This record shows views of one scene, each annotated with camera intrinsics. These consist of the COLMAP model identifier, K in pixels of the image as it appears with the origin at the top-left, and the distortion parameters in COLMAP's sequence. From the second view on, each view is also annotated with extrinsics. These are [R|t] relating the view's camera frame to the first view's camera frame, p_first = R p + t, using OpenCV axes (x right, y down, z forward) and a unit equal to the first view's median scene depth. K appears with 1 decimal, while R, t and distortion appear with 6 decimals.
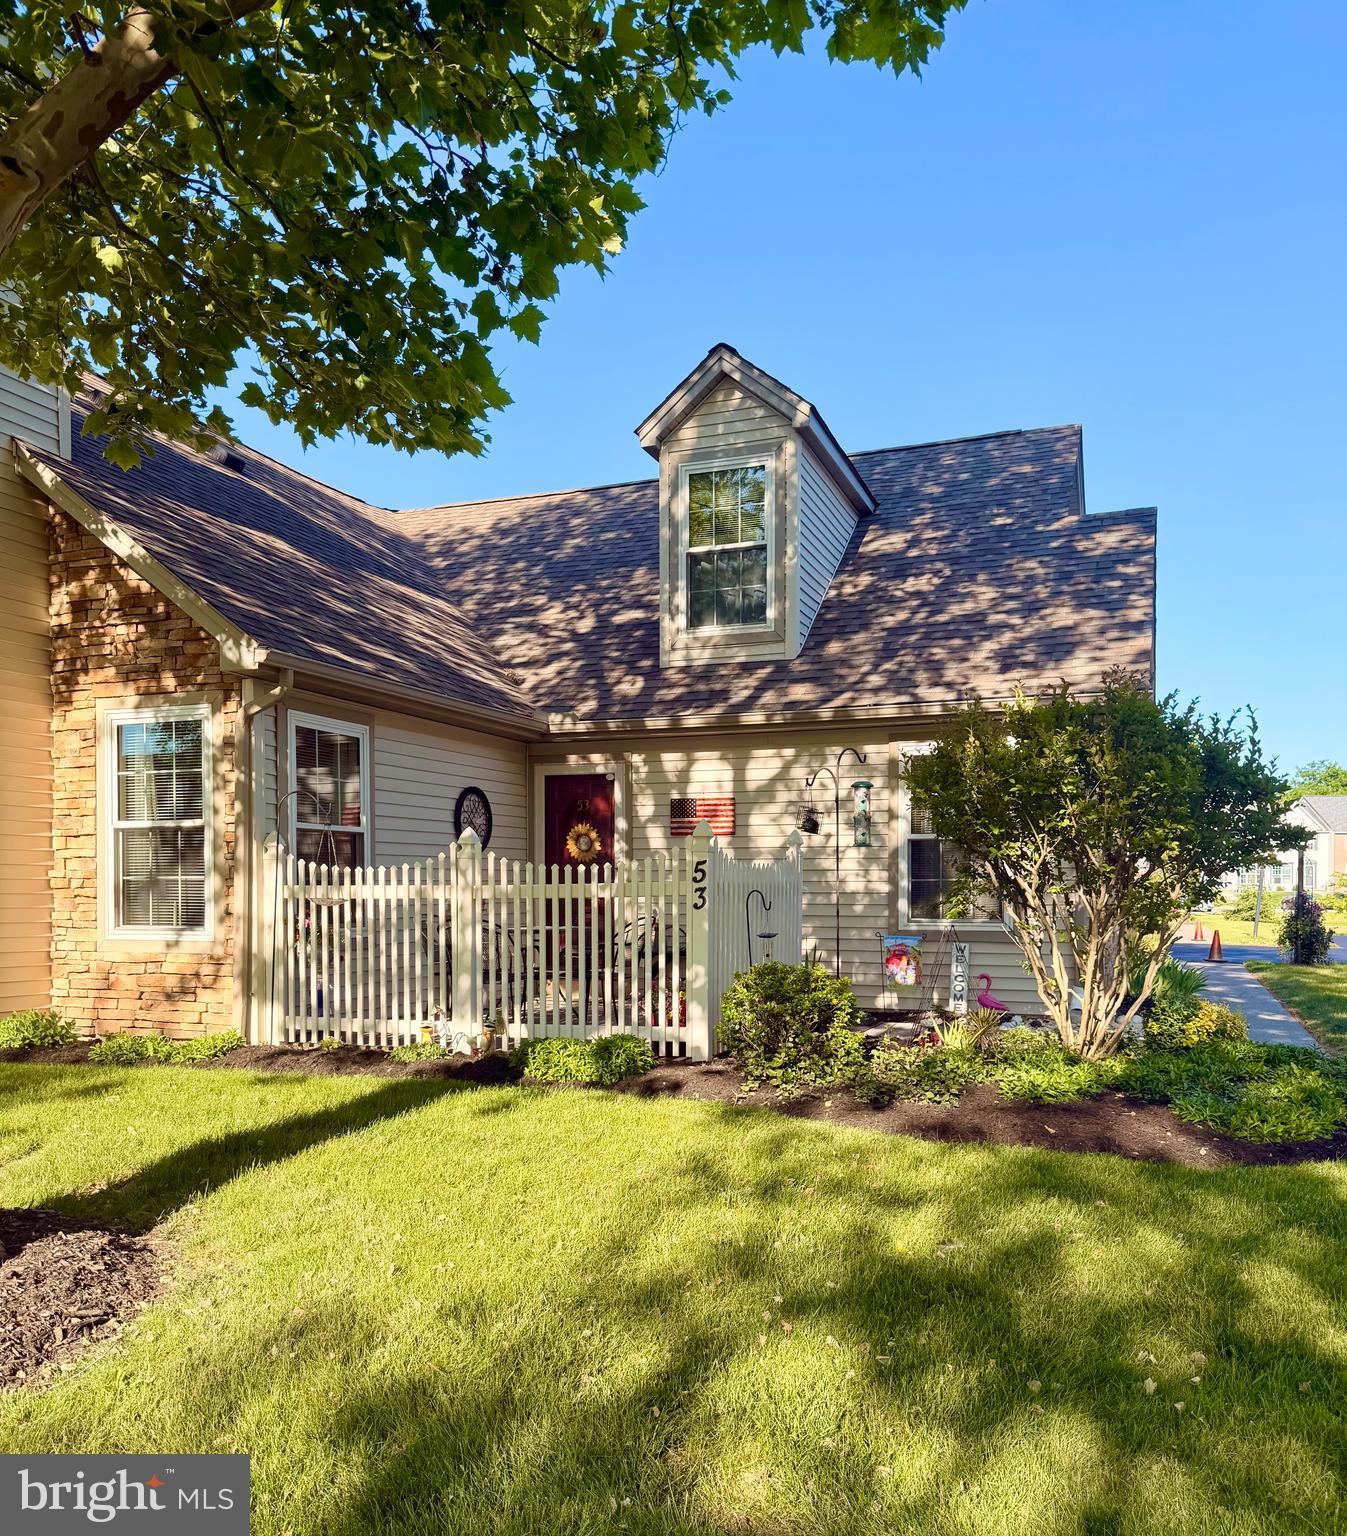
lens RADIAL K [[1227.1, 0, 675.8], [0, 1227.1, 926.2], [0, 0, 1]] dist [0.050648, -0.001754]
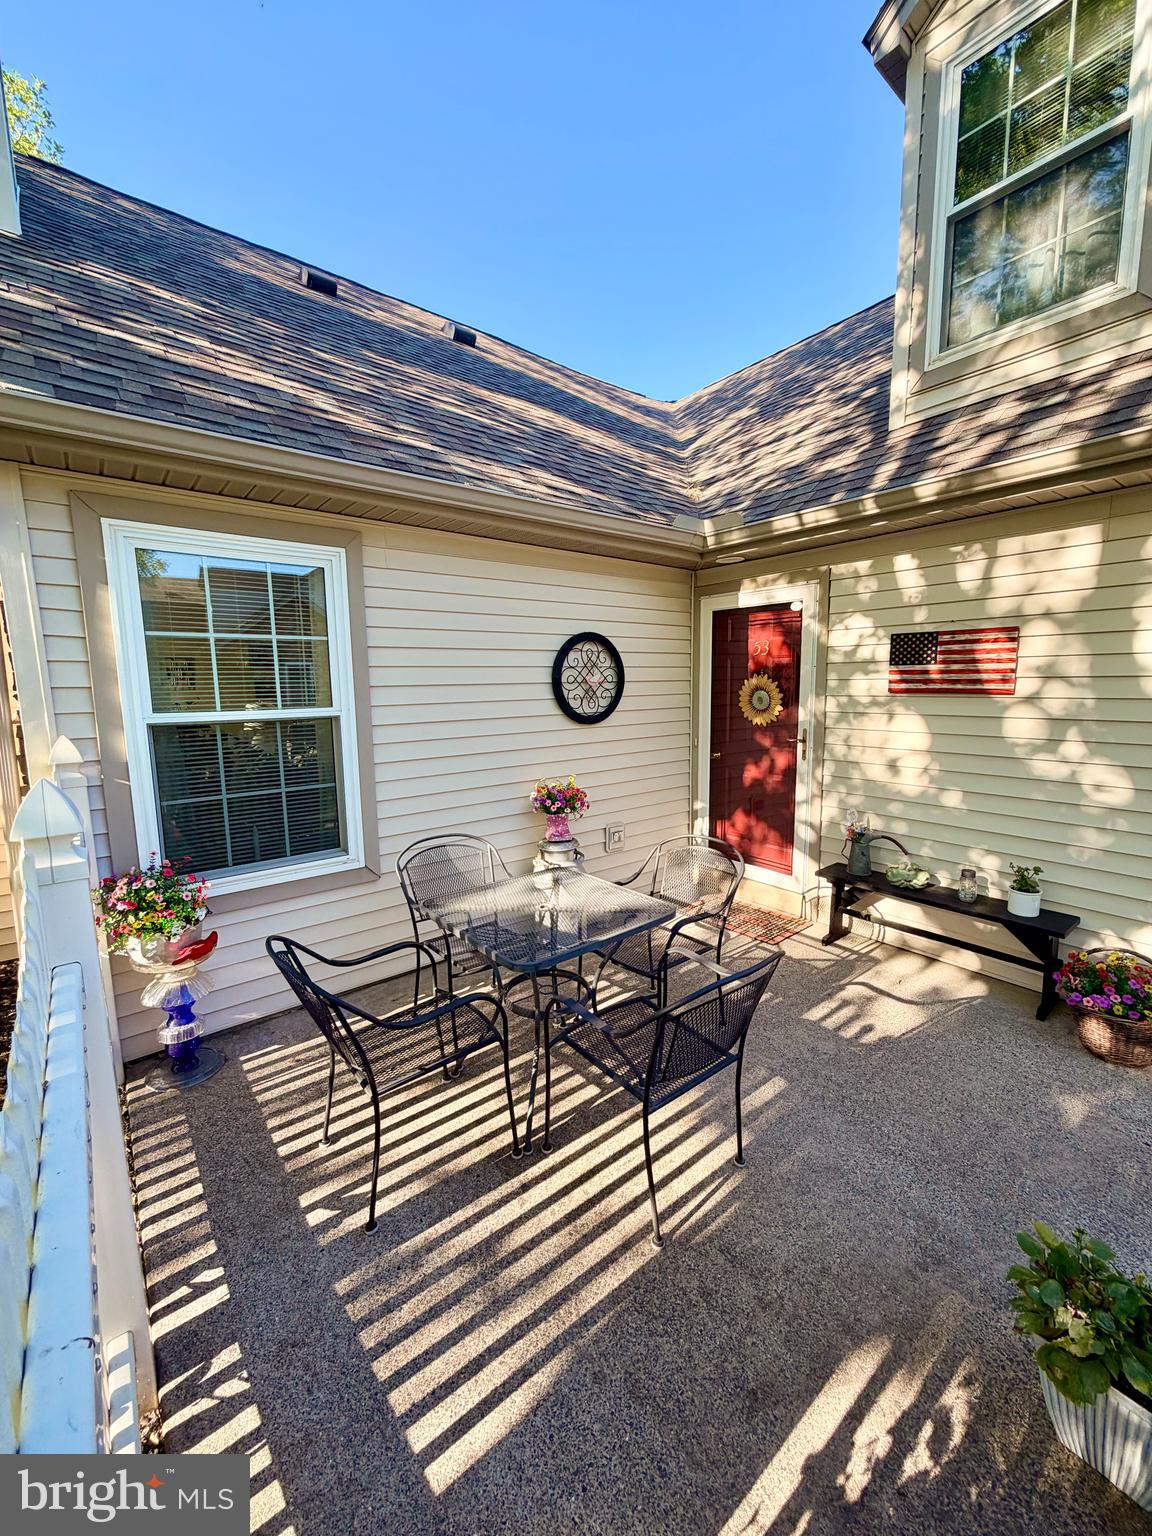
lens RADIAL K [[613.7, 0, 574.2], [0, 613.7, 765.3], [0, 0, 1]] dist [-0.001170, 0.000775]
pose [[0.862316, 0.057297, -0.503118, 0.017781], [-0.003571, 0.994241, 0.107107, -0.070377], [0.506358, -0.090564, 0.857555, 0.645597]]
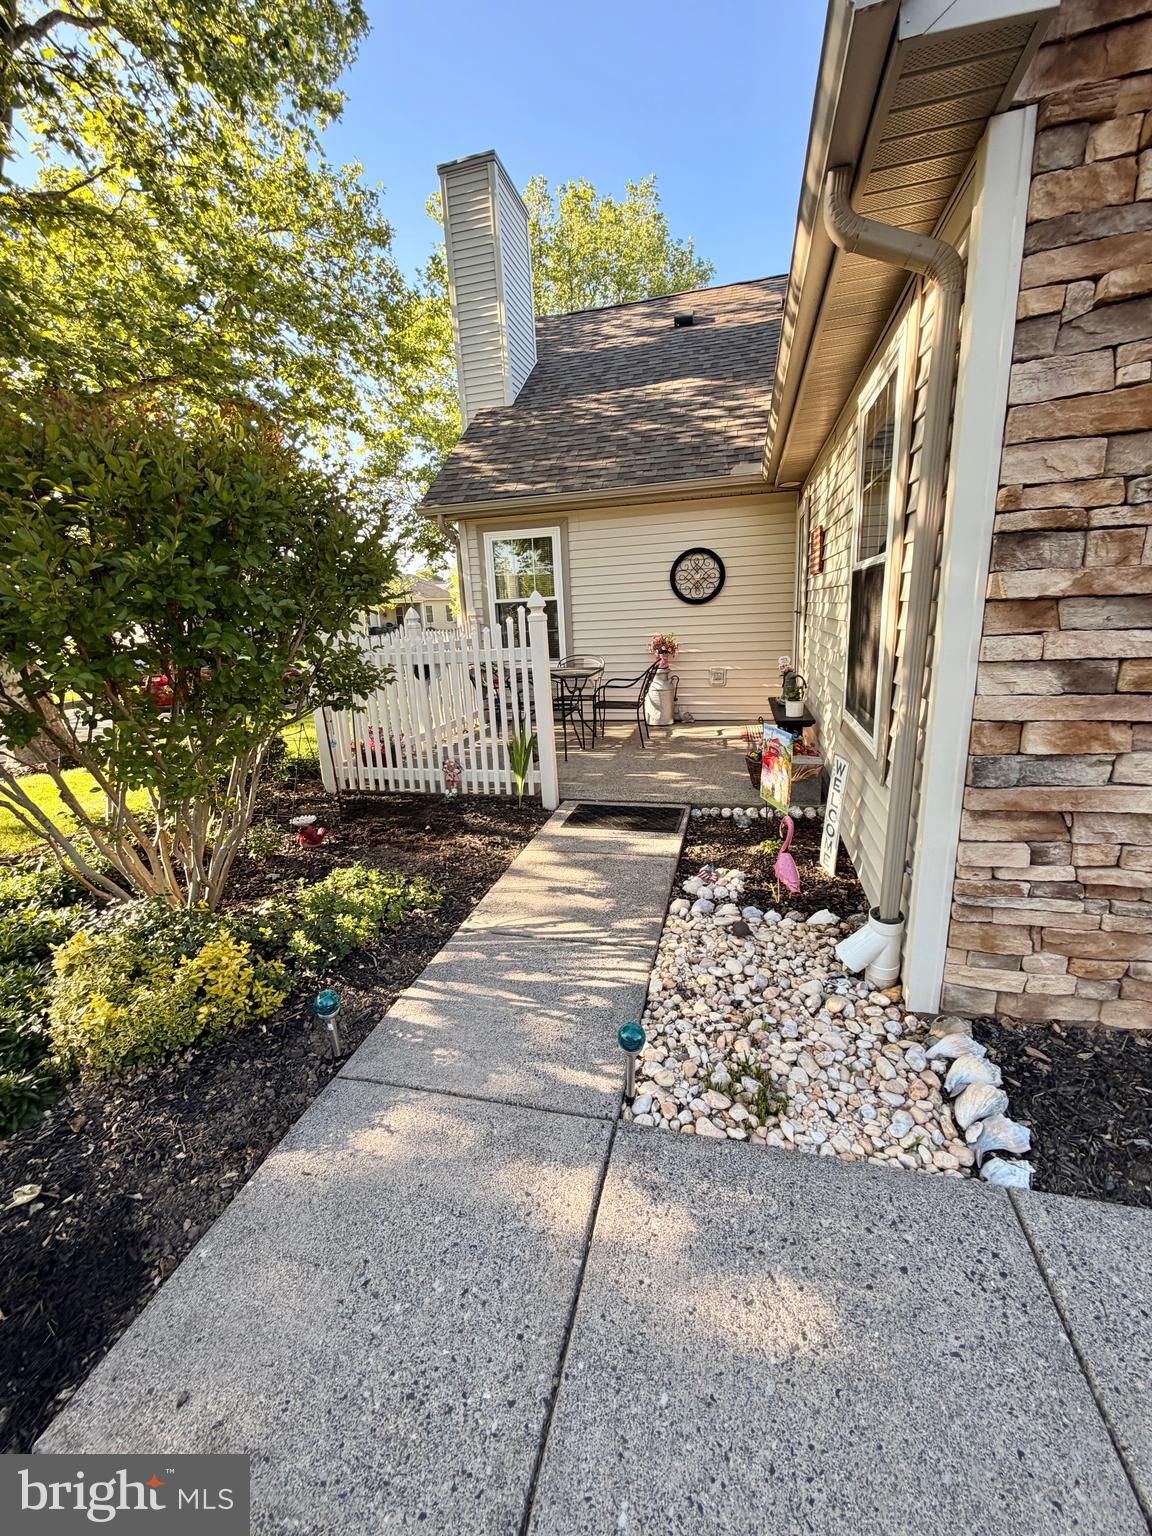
lens RADIAL K [[611.3, 0, 576.9], [0, 611.3, 765.7], [0, 0, 1]] dist [-0.001633, 0.000519]
pose [[0.110005, 0.240536, -0.964386, 0.453236], [0.015177, 0.969755, 0.243606, -0.050109], [0.993815, -0.041434, 0.103028, 0.775391]]
